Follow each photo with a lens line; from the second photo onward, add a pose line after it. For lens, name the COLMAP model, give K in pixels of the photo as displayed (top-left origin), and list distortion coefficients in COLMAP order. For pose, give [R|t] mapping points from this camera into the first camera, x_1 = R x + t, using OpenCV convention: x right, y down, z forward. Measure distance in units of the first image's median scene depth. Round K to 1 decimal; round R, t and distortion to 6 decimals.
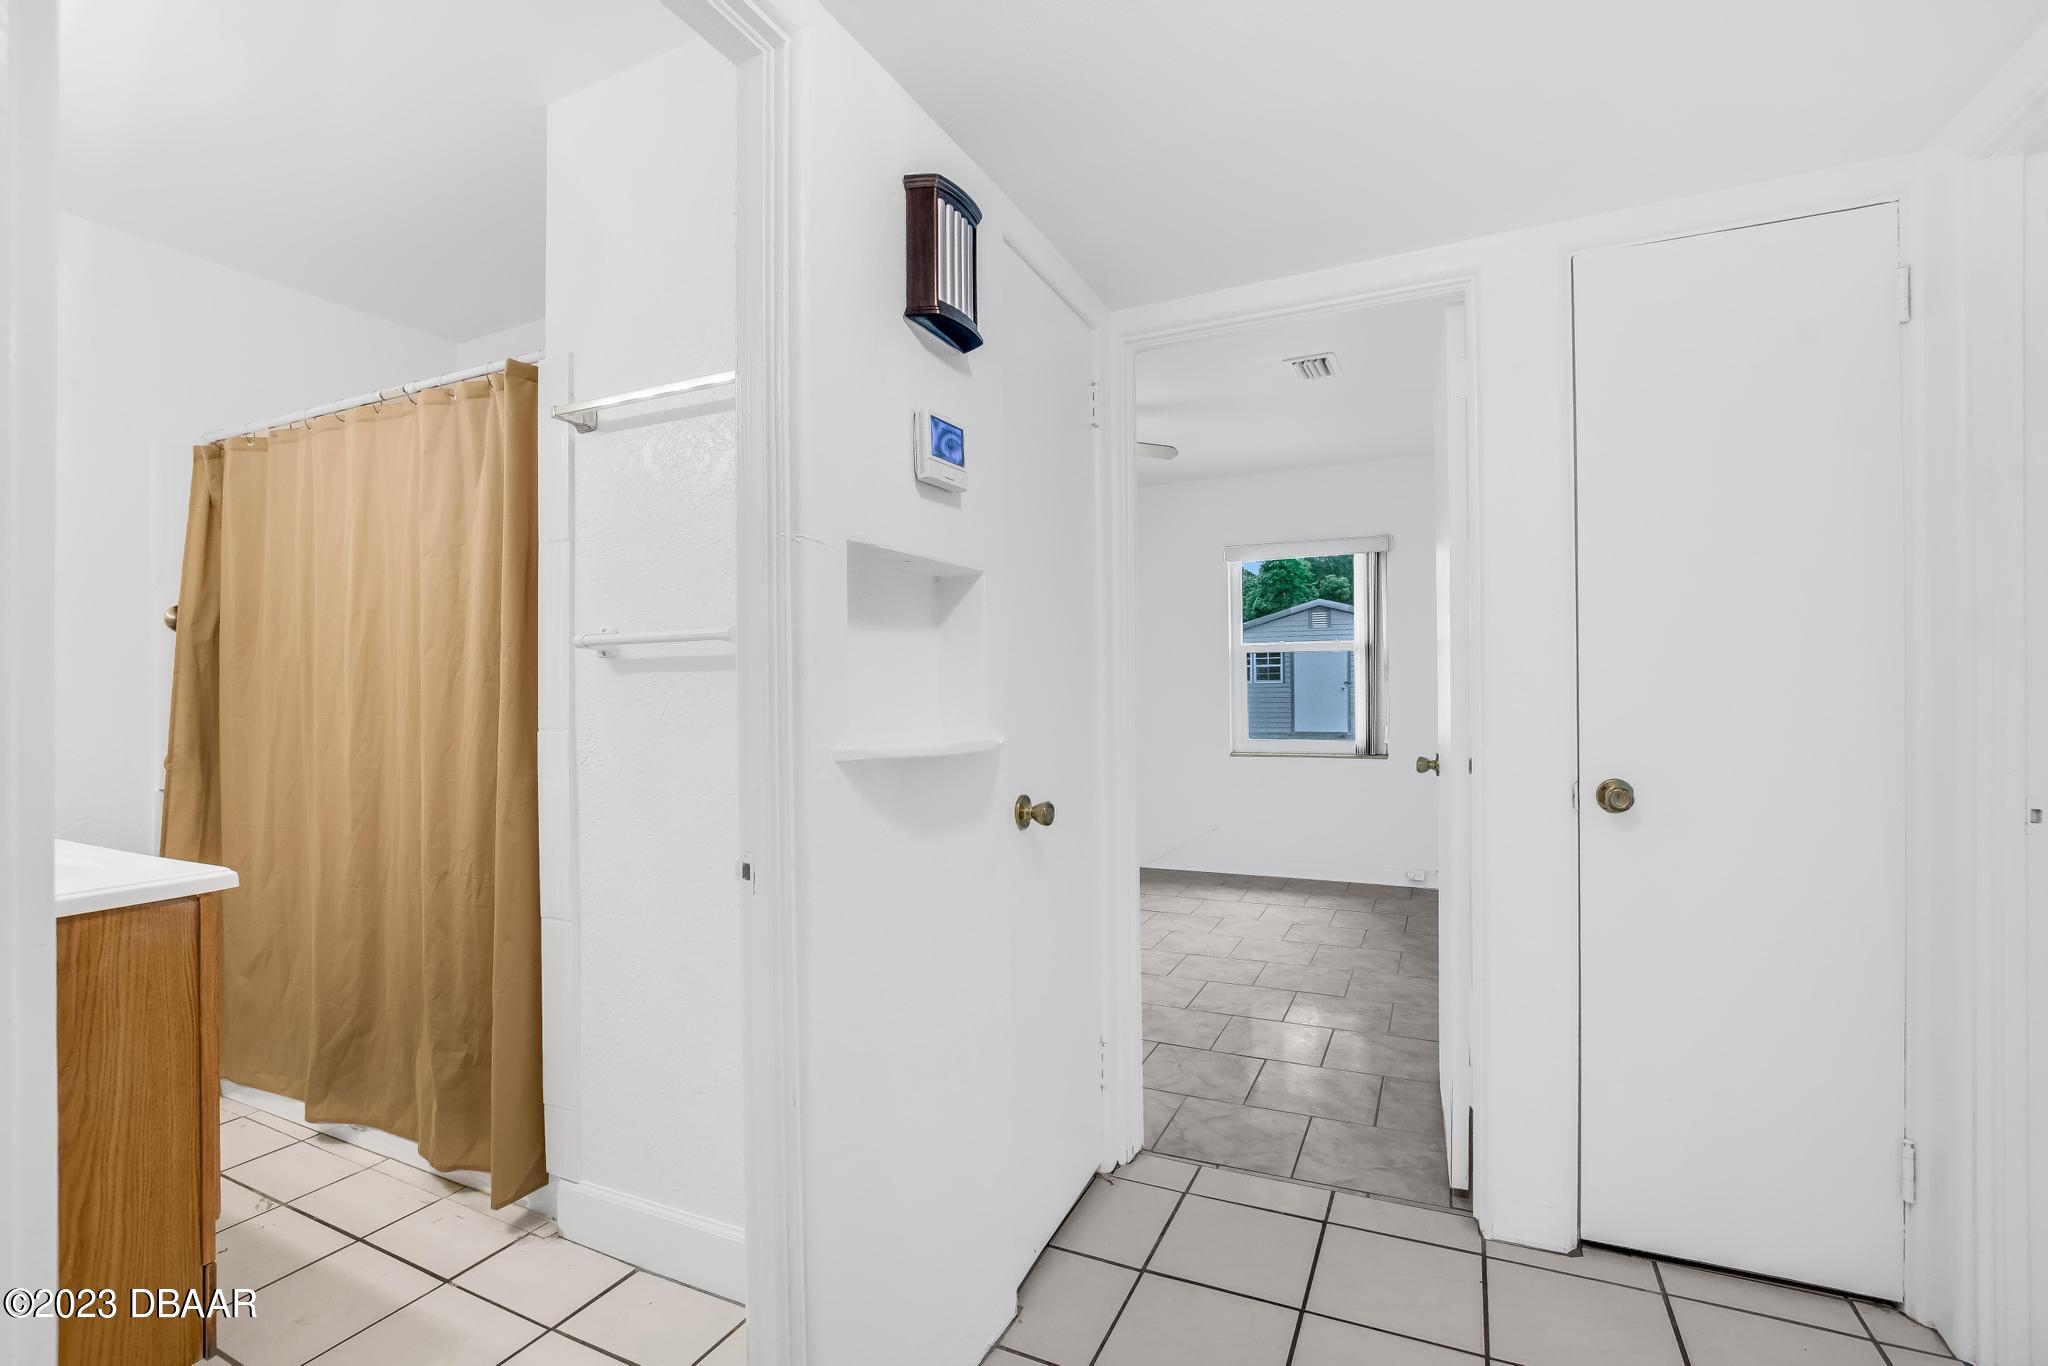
lens RADIAL K [[951.8, 0, 1012.7], [0, 951.8, 685.0], [0, 0, 1]] dist [-0.020087, -0.000440]
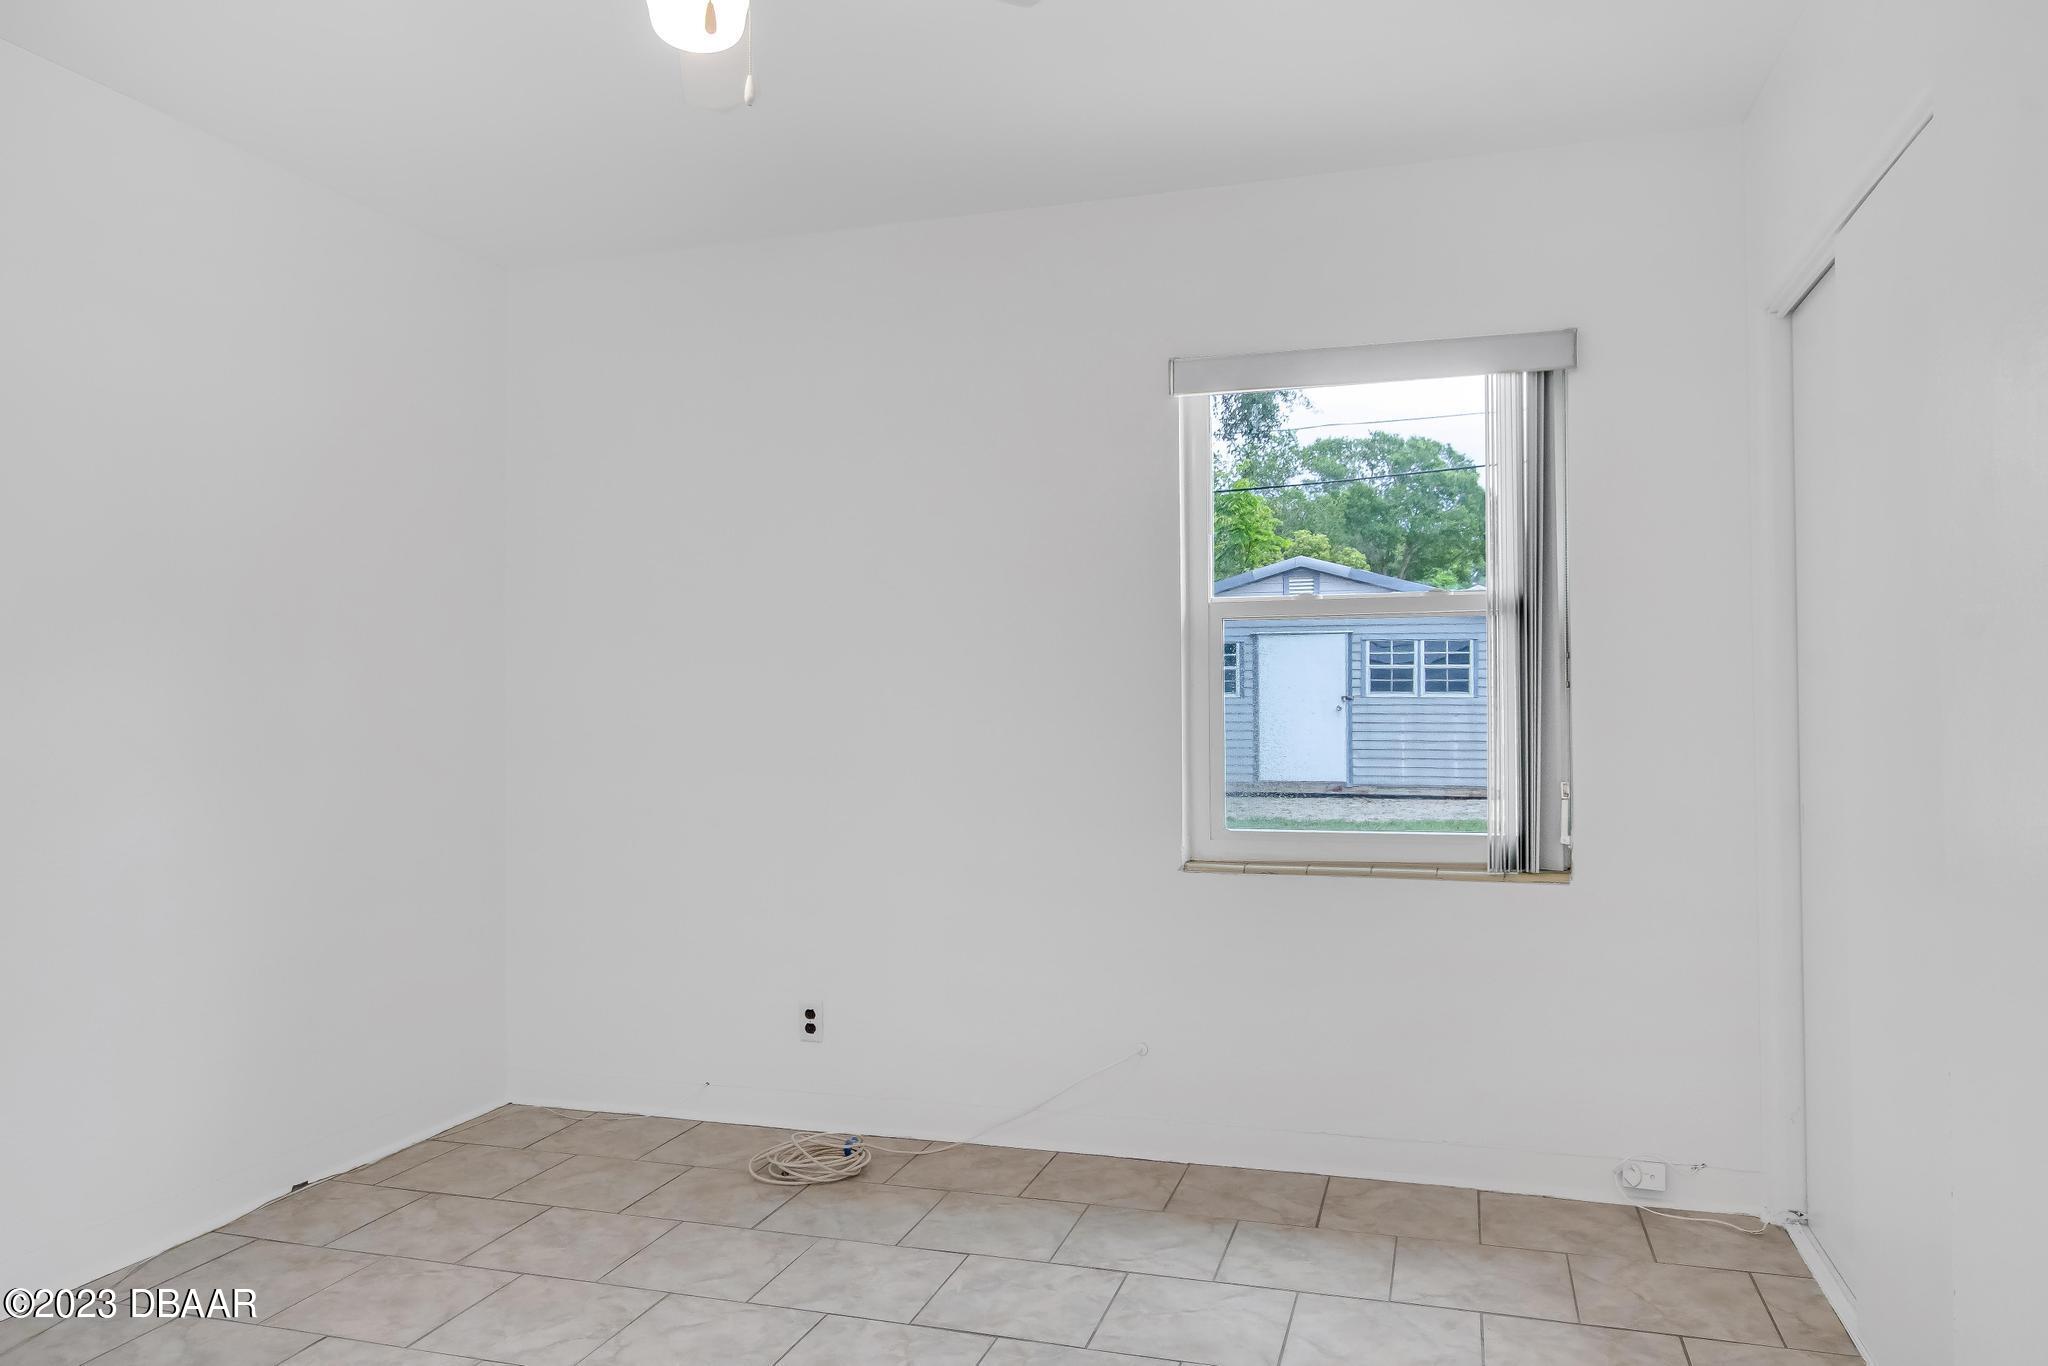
lens RADIAL K [[1419.7, 0, 1035.6], [0, 1419.7, 686.7], [0, 0, 1]] dist [0.004269, 0.004273]
pose [[0.988686, 0.009190, 0.149718, 0.075490], [-0.007823, 0.999922, -0.009717, 0.002211], [-0.149796, 0.008436, 0.988681, 0.414838]]
